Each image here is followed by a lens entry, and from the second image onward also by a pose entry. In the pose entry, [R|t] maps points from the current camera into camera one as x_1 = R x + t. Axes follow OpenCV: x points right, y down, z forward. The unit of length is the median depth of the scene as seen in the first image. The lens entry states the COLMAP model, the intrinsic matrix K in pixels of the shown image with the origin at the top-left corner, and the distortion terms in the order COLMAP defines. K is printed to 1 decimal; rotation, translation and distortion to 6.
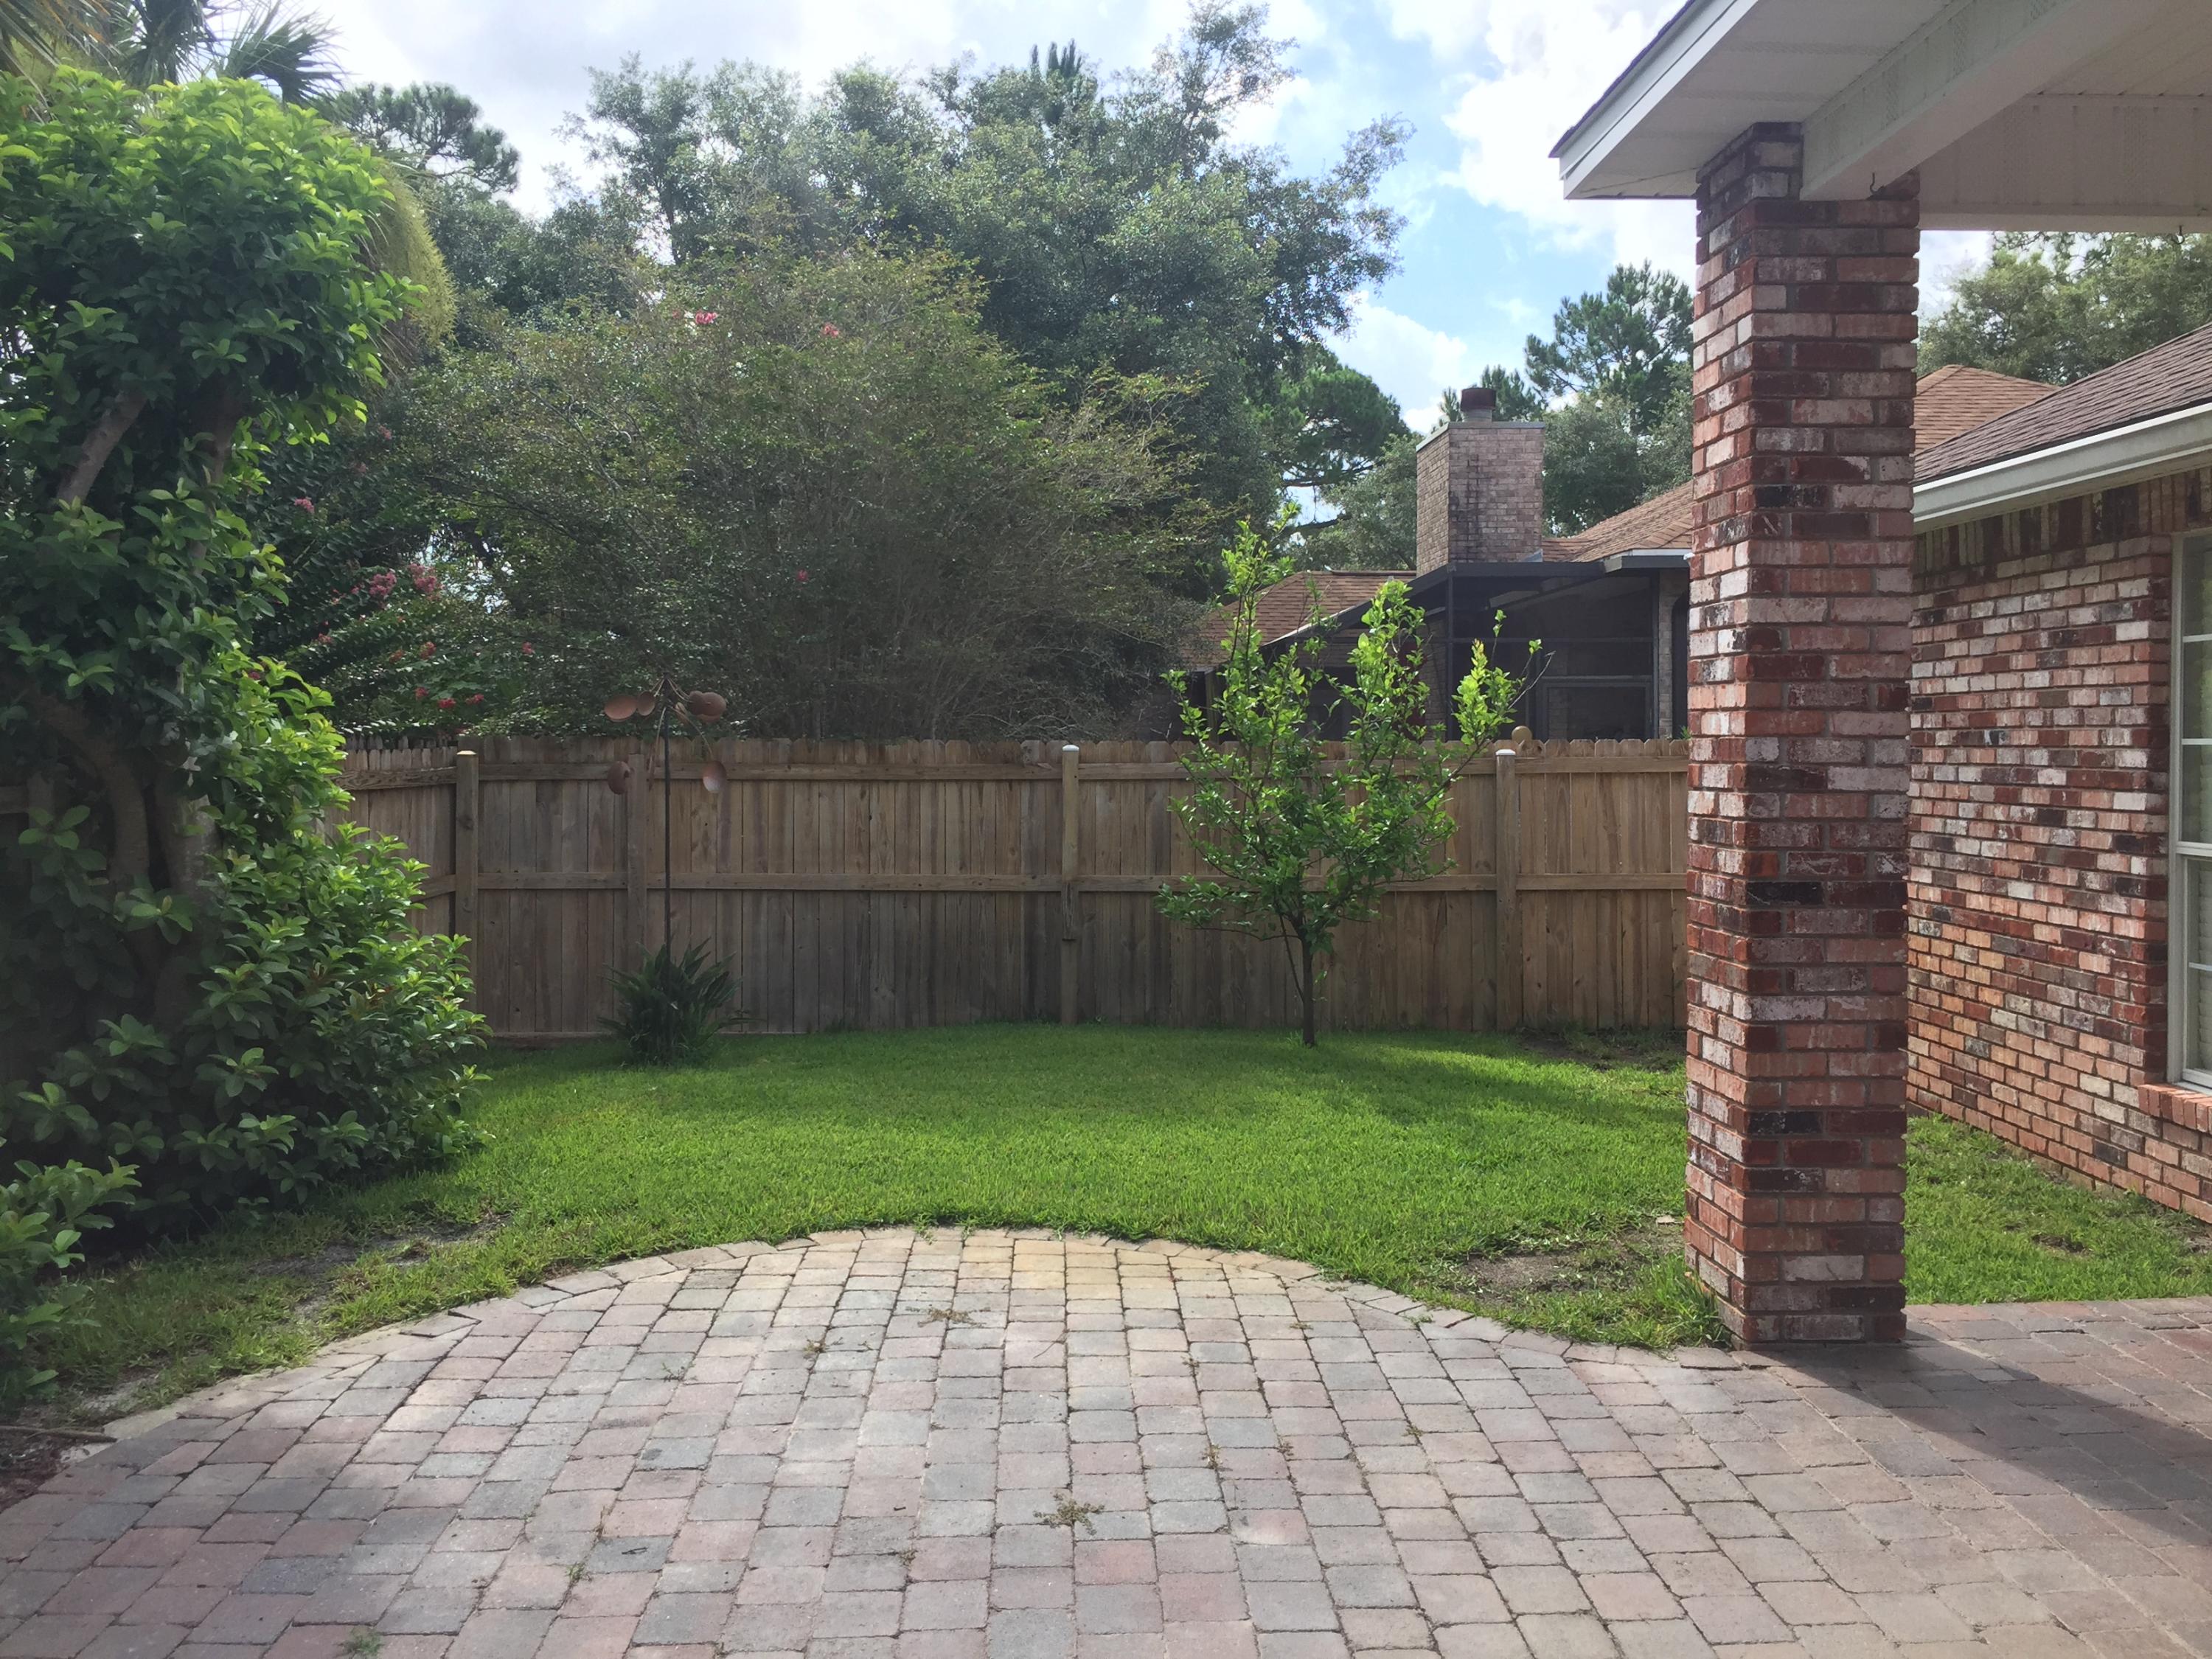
lens RADIAL K [[1920.8, 0, 1103.2], [0, 1920.8, 821.7], [0, 0, 1]] dist [-0.008378, -0.002091]
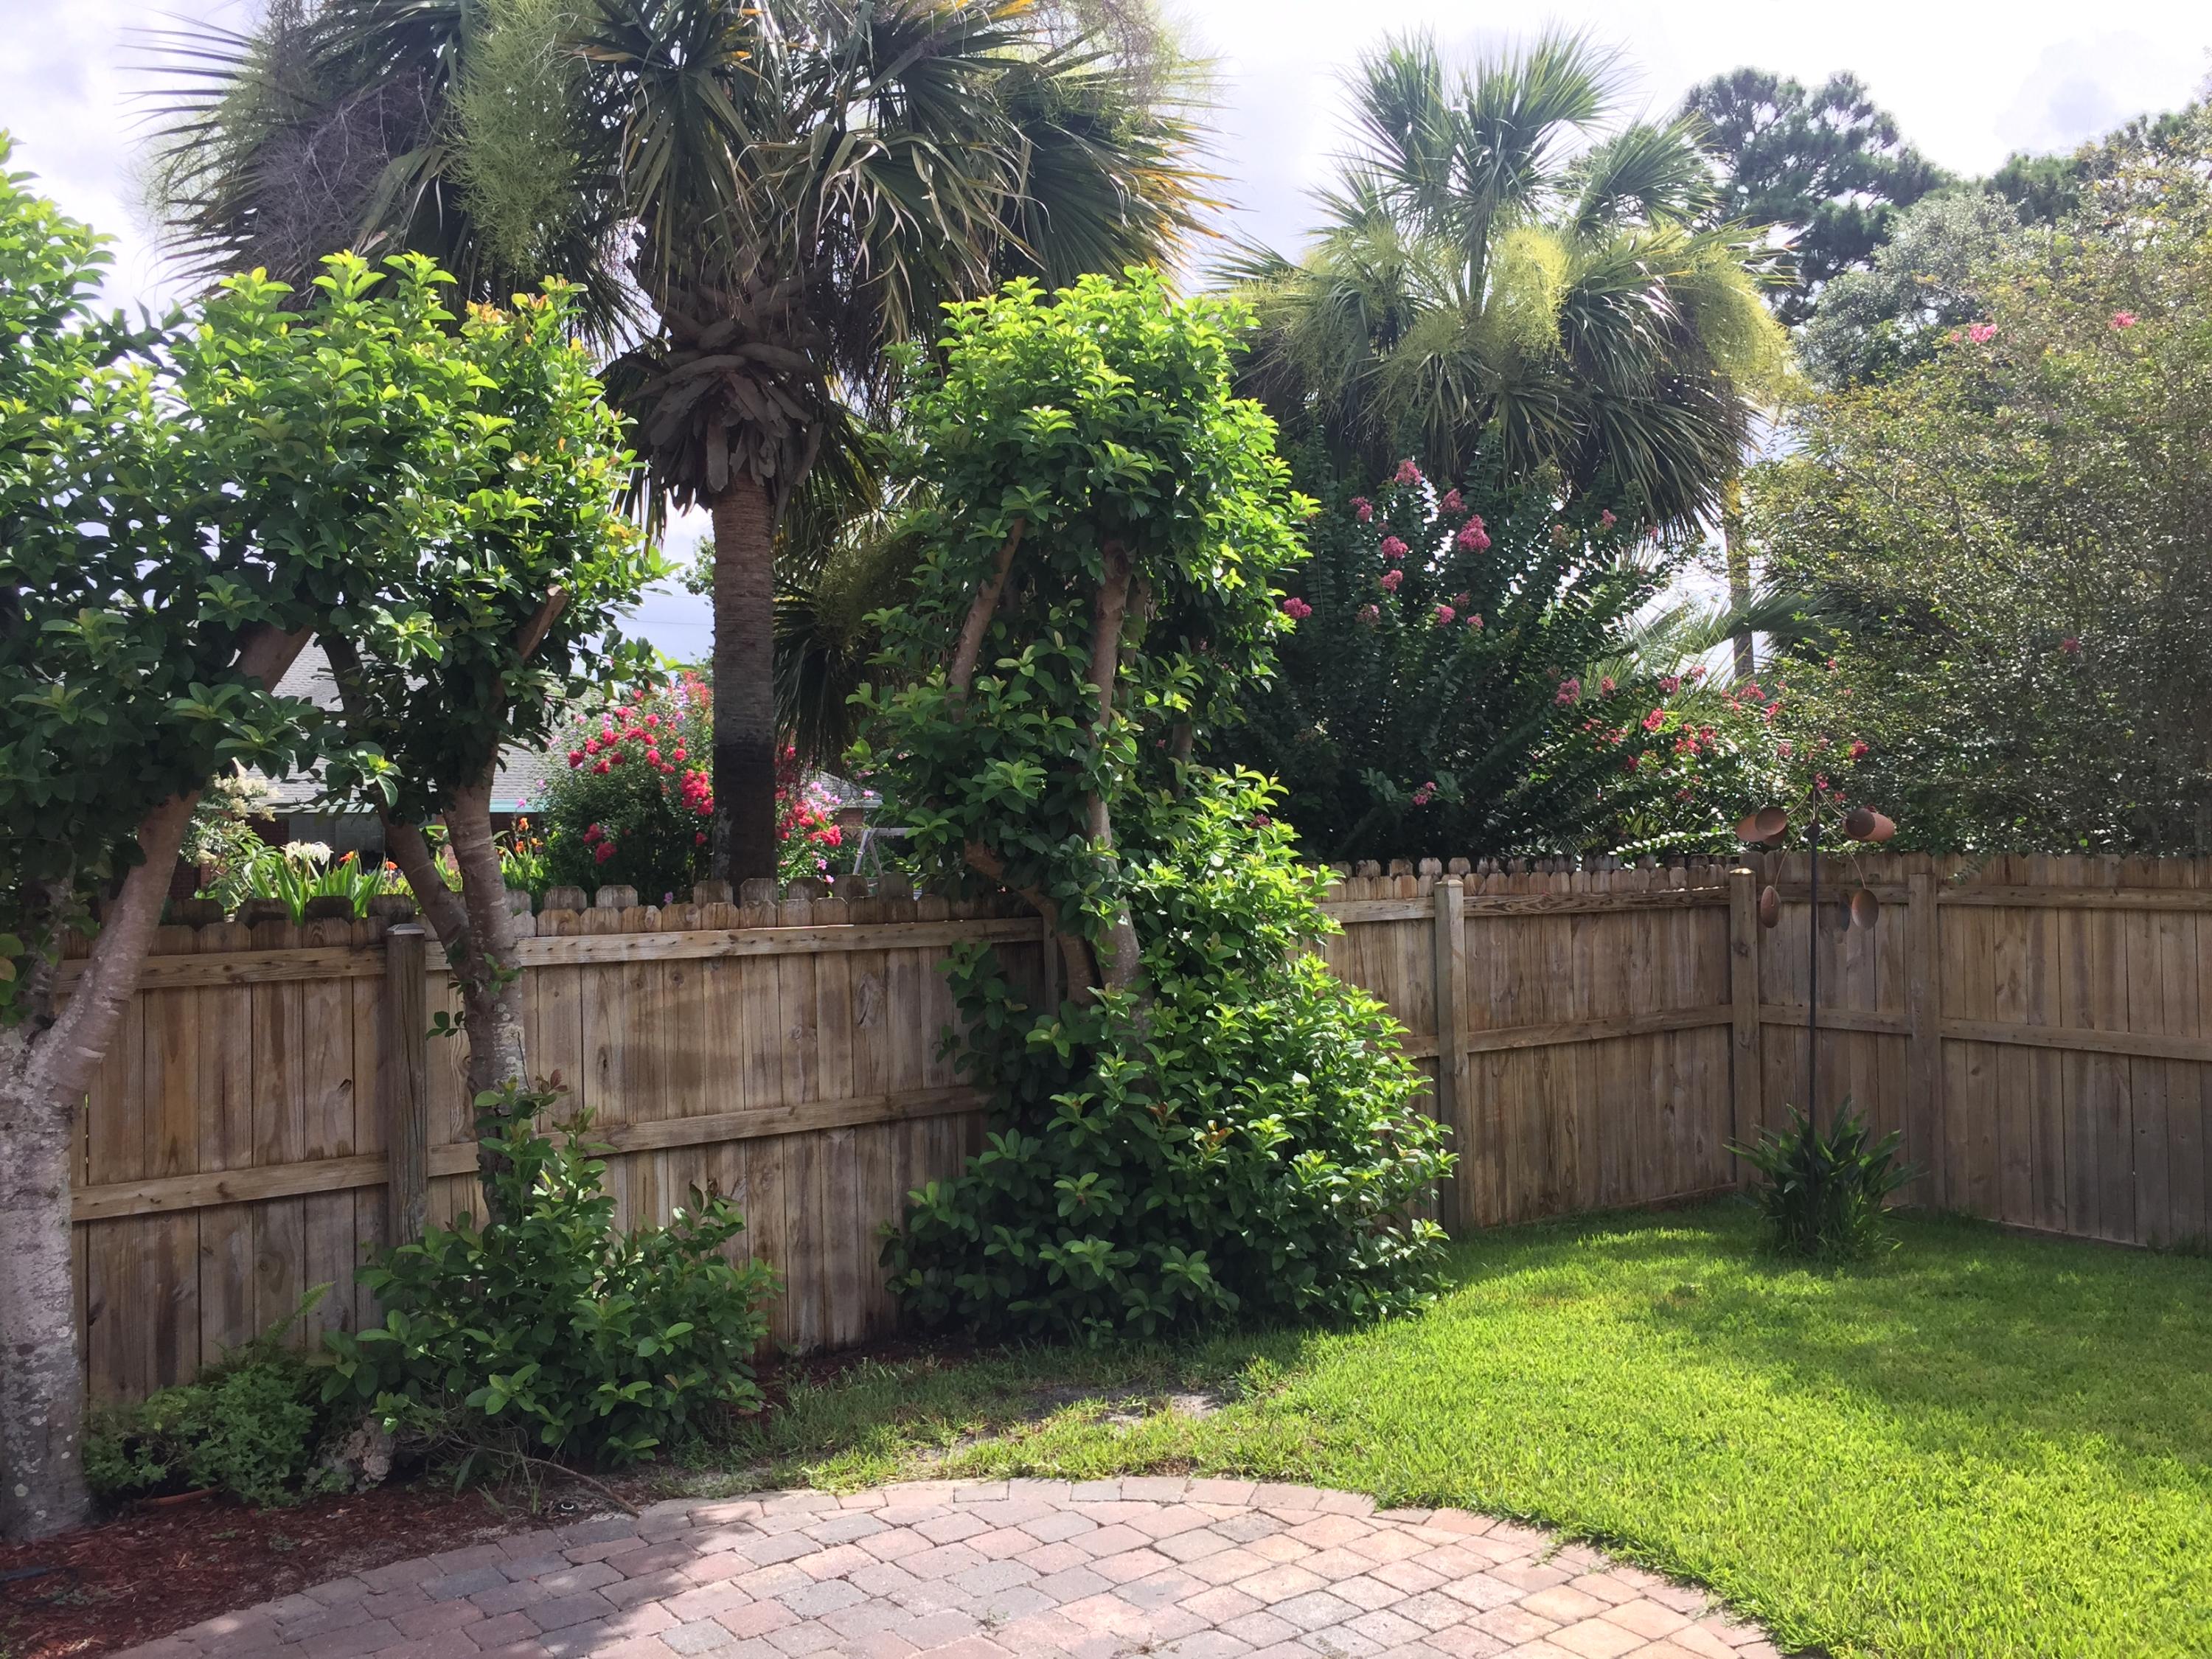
lens RADIAL K [[1920.8, 0, 1105.8], [0, 1920.8, 834.8], [0, 0, 1]] dist [-0.008378, -0.002091]
pose [[0.579605, -0.005552, -0.814878, 0.223012], [-0.029016, 0.999202, -0.027446, -0.018517], [0.814381, 0.039552, 0.578982, 0.233542]]
